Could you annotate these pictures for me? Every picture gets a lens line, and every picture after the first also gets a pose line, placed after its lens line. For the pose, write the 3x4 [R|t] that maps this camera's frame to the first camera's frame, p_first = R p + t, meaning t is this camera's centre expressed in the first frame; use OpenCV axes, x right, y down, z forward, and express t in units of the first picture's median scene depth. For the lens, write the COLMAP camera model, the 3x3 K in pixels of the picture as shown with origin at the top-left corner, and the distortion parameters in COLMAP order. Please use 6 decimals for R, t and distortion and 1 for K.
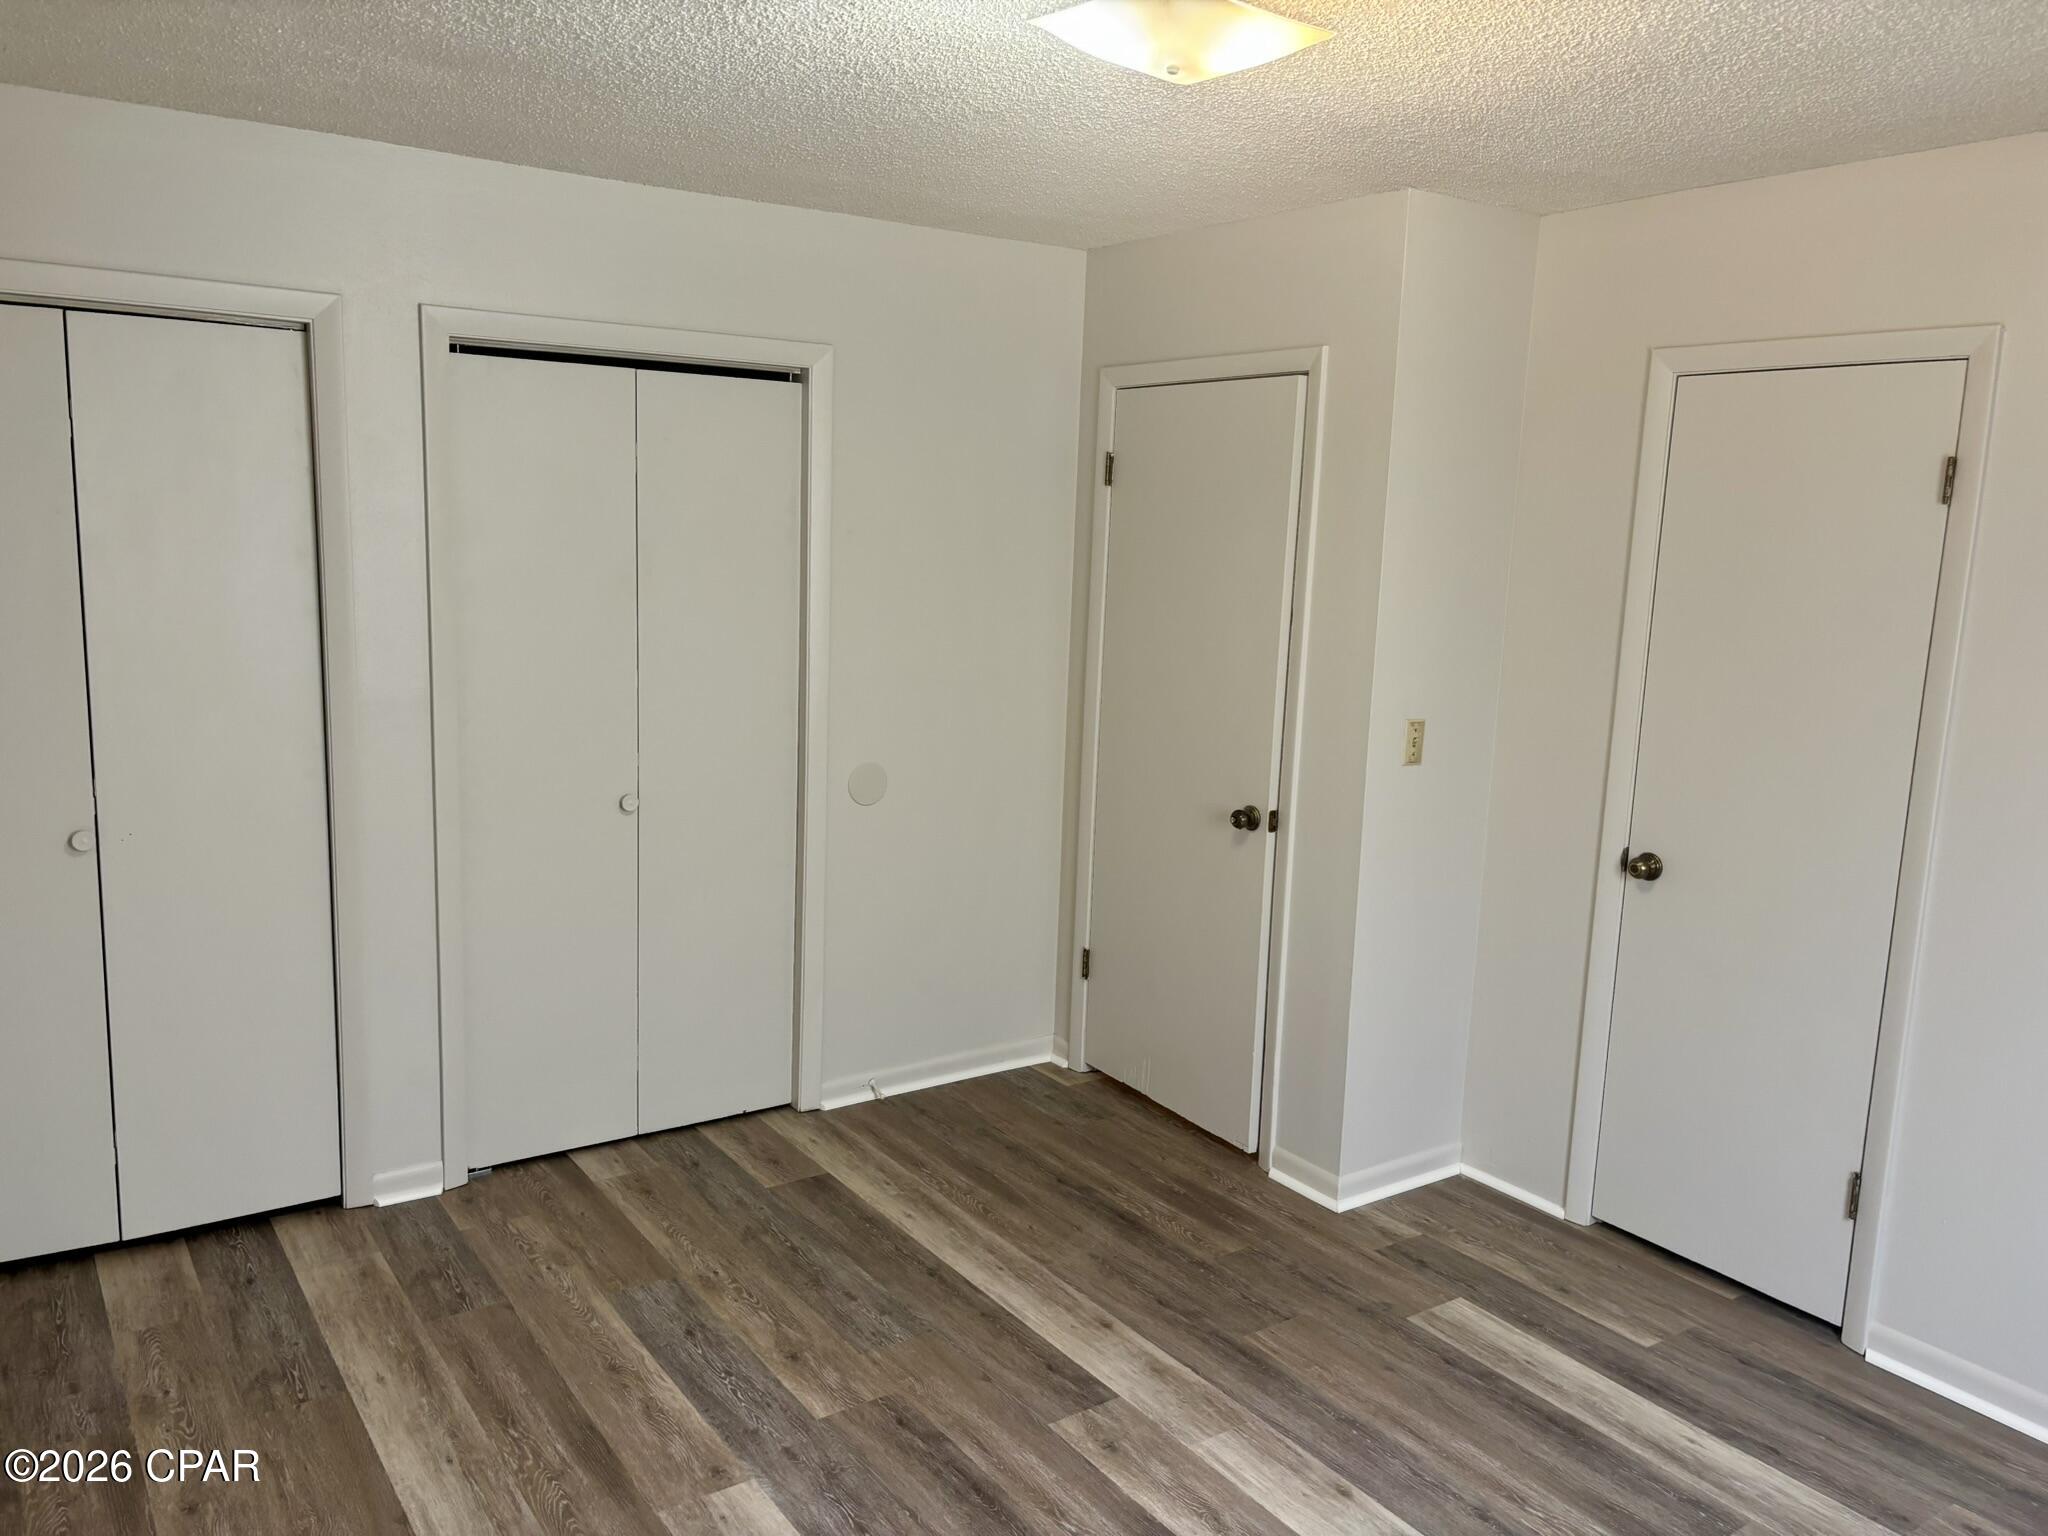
lens RADIAL K [[1514.1, 0, 1024.0], [0, 1514.1, 768.0], [0, 0, 1]] dist [0.002822, 0.003124]
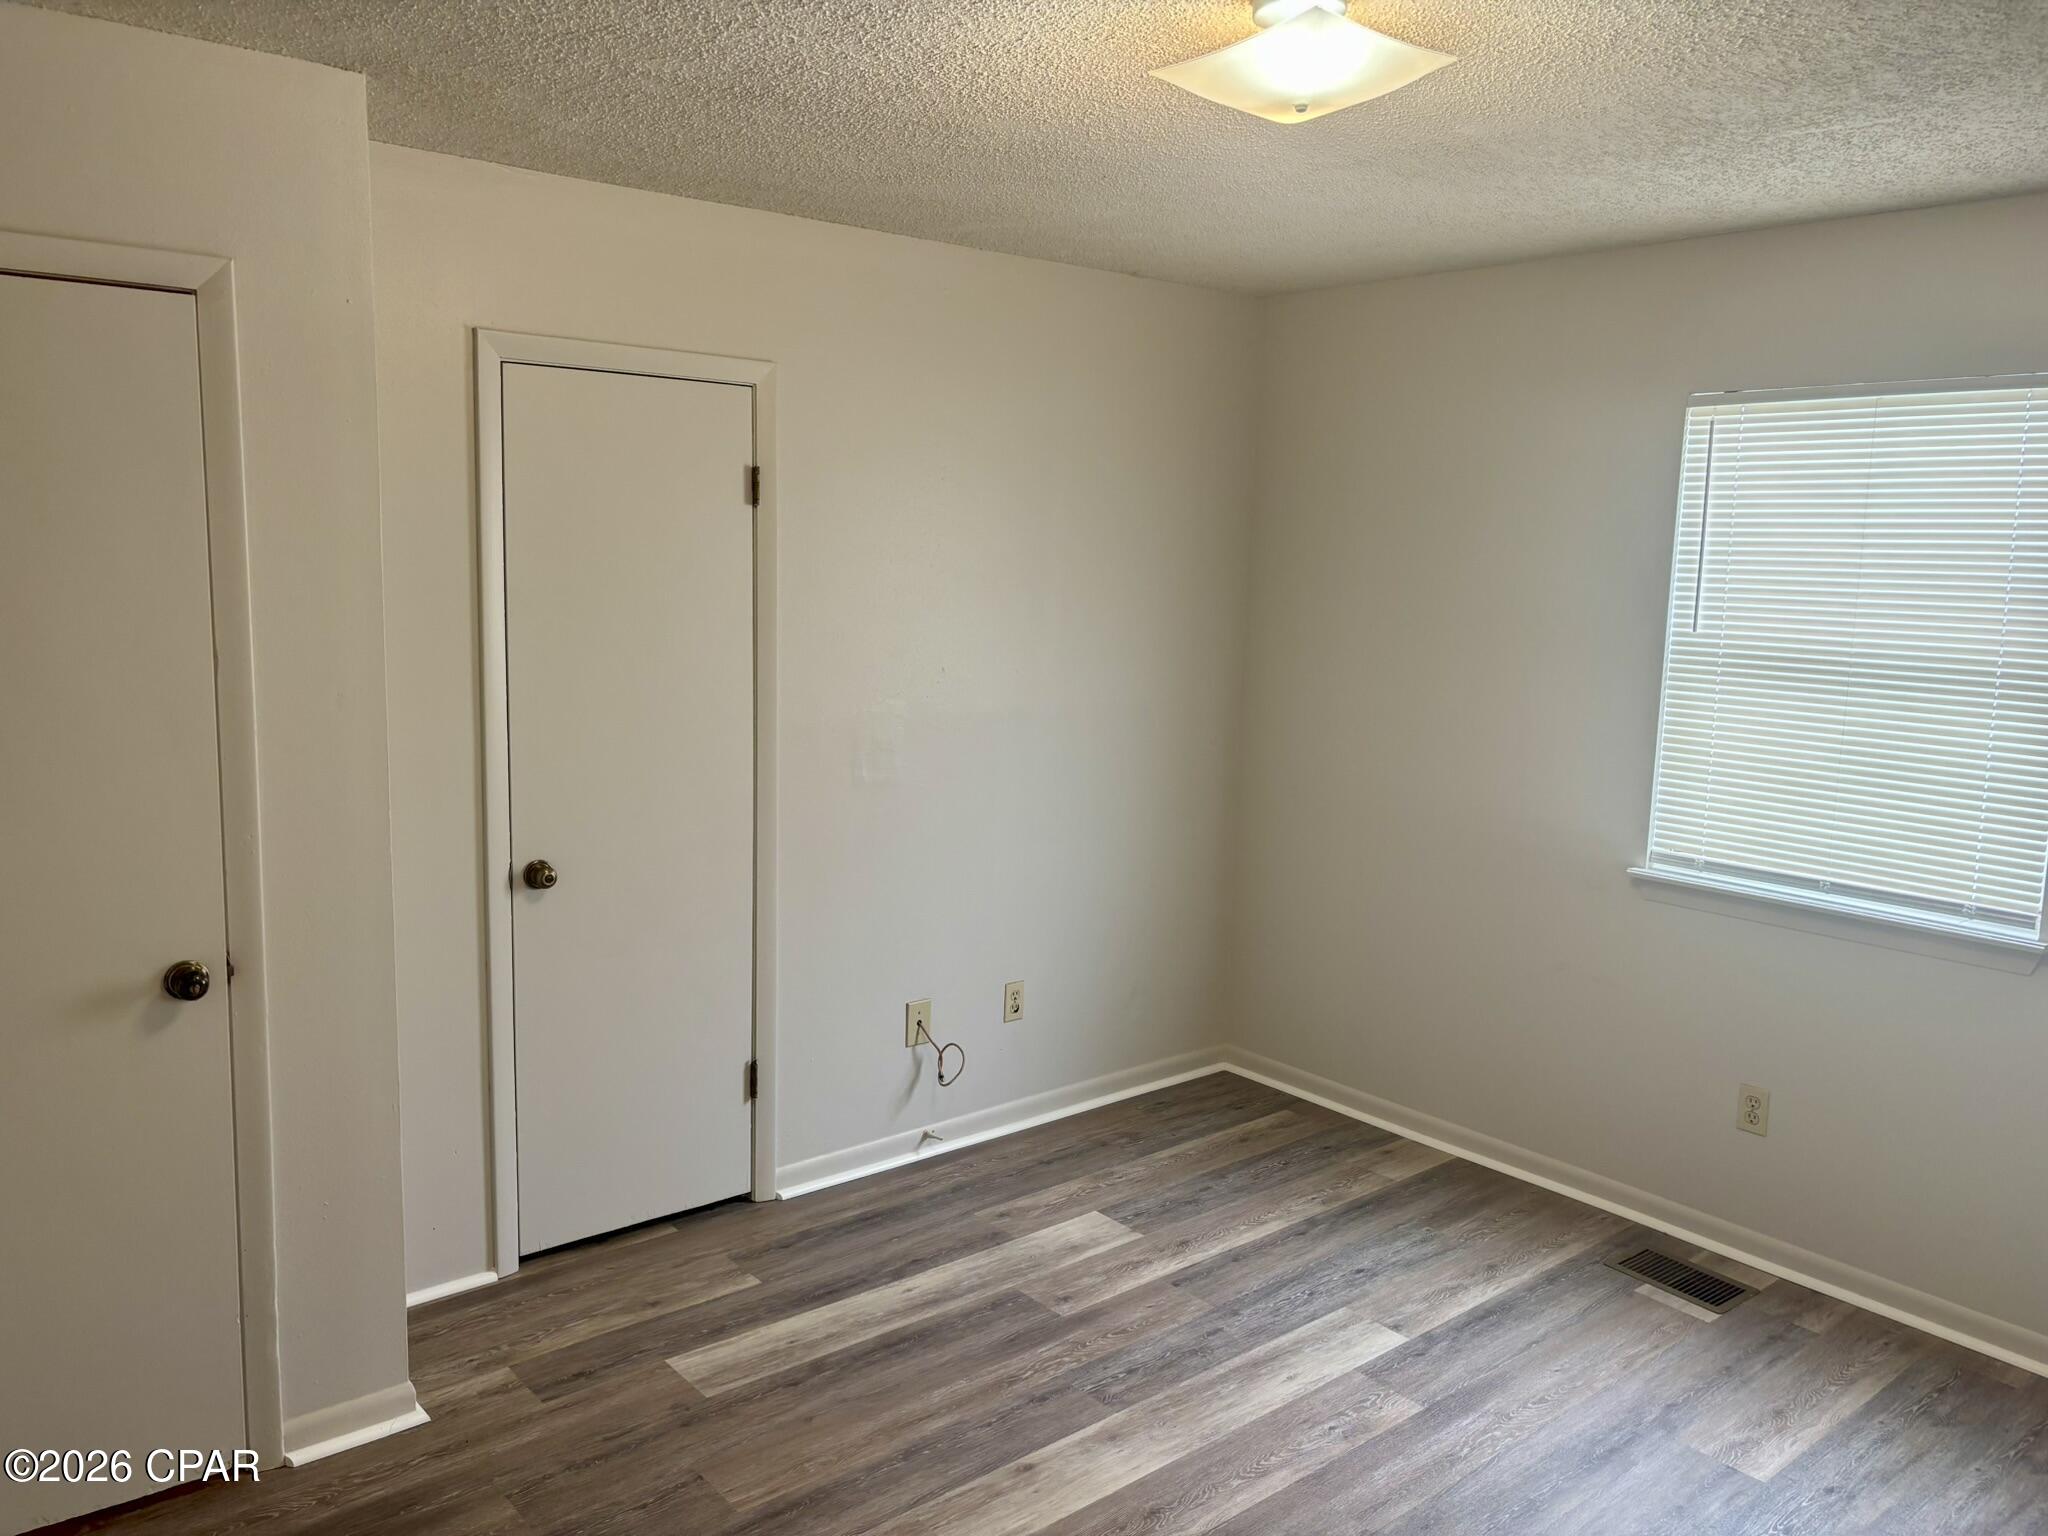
lens RADIAL K [[1514.1, 0, 1024.0], [0, 1514.1, 768.0], [0, 0, 1]] dist [0.002822, 0.003124]
pose [[-0.084296, -0.178762, 0.980275, -0.624987], [0.130334, 0.973346, 0.188706, -0.163374], [-0.987880, 0.143670, -0.058750, 0.852931]]
